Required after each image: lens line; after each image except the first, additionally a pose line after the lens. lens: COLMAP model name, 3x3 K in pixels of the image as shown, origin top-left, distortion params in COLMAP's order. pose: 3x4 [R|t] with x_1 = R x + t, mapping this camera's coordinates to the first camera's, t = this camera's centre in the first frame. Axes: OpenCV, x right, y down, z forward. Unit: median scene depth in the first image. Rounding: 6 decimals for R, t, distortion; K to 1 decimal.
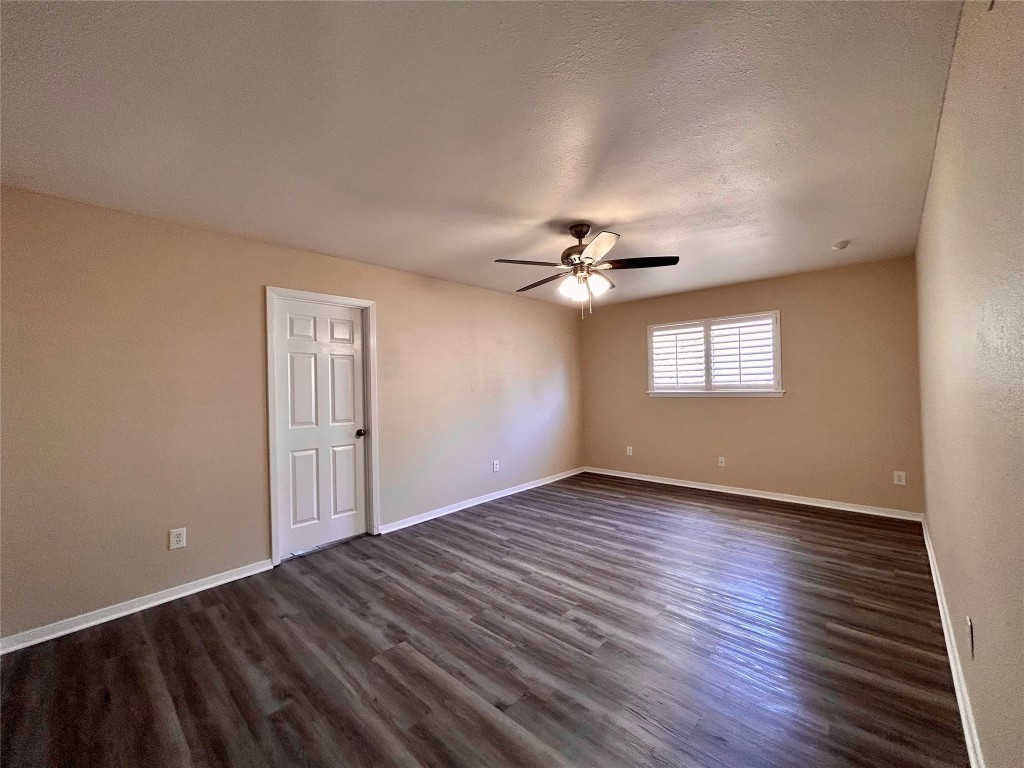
lens RADIAL K [[410.3, 0, 512.0], [0, 410.3, 384.0], [0, 0, 1]] dist [0.001079, 0.000199]
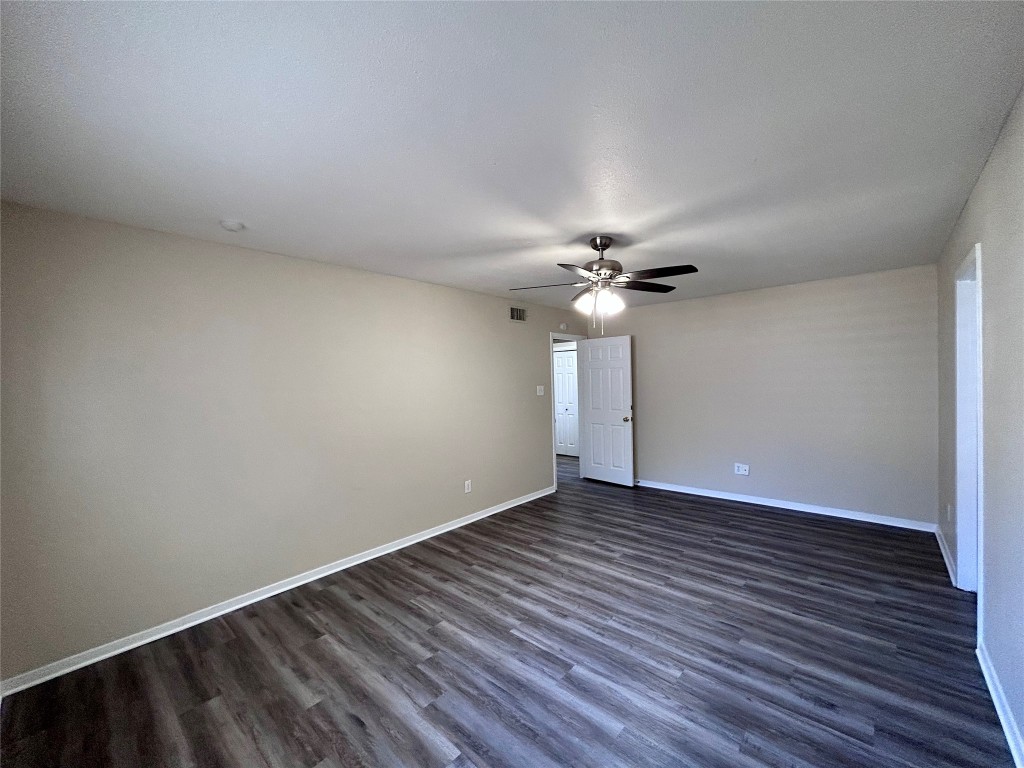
lens RADIAL K [[410.3, 0, 512.0], [0, 410.3, 384.0], [0, 0, 1]] dist [0.001079, 0.000199]
pose [[-0.998748, 0.047976, -0.014152, 0.424383], [0.047912, 0.998840, 0.004832, -0.057996], [0.014367, 0.004148, -0.999888, 2.052128]]
